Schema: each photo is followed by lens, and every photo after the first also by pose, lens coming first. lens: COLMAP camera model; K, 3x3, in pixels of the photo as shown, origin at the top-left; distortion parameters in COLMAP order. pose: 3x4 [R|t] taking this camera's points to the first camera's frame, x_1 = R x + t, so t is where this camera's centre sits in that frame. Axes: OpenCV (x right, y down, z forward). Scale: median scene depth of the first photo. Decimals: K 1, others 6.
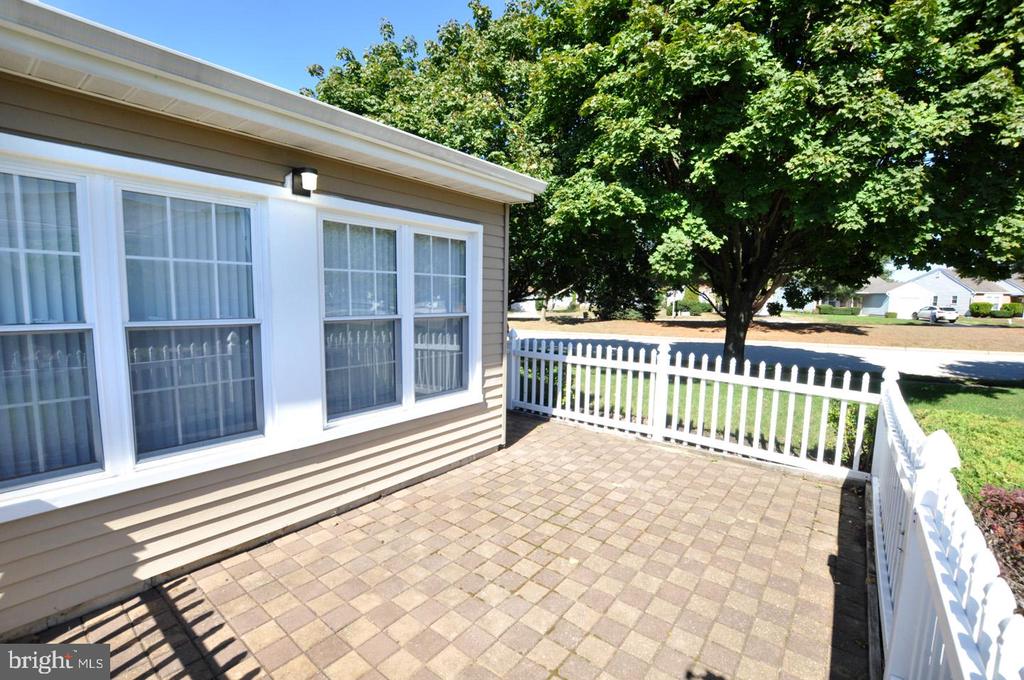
lens RADIAL K [[448.6, 0, 514.5], [0, 448.6, 347.5], [0, 0, 1]] dist [-0.033341, 0.002945]
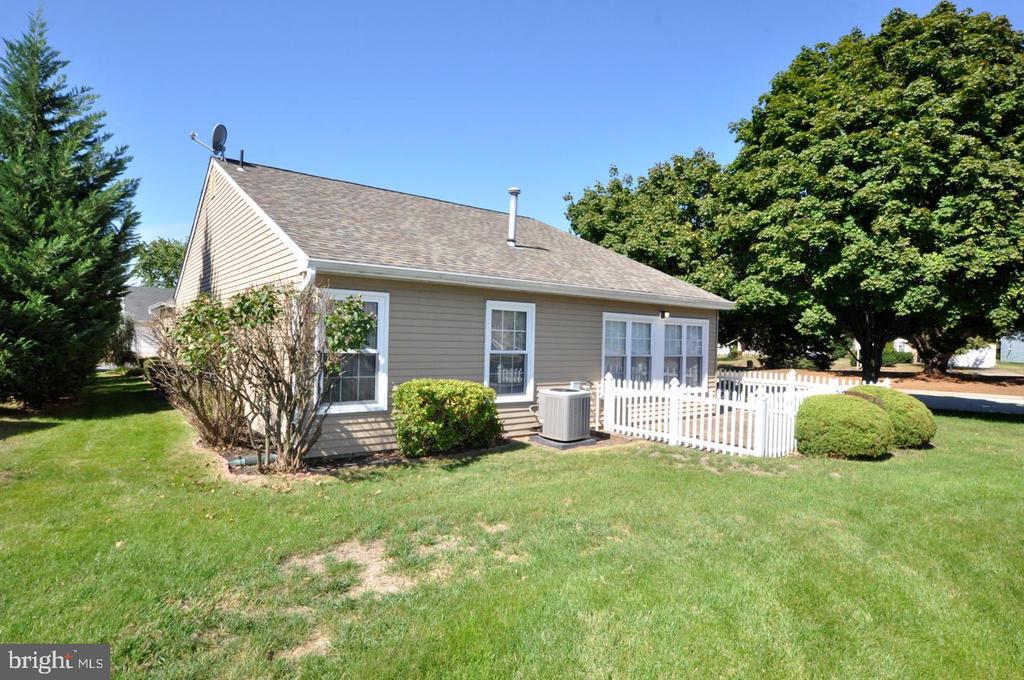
lens RADIAL K [[564.5, 0, 511.9], [0, 564.5, 340.4], [0, 0, 1]] dist [-0.019089, -0.005277]
pose [[0.971221, 0.009946, -0.237974, -0.286288], [-0.036397, 0.993591, -0.107018, 0.153611], [0.235385, 0.112599, 0.965358, -1.643253]]
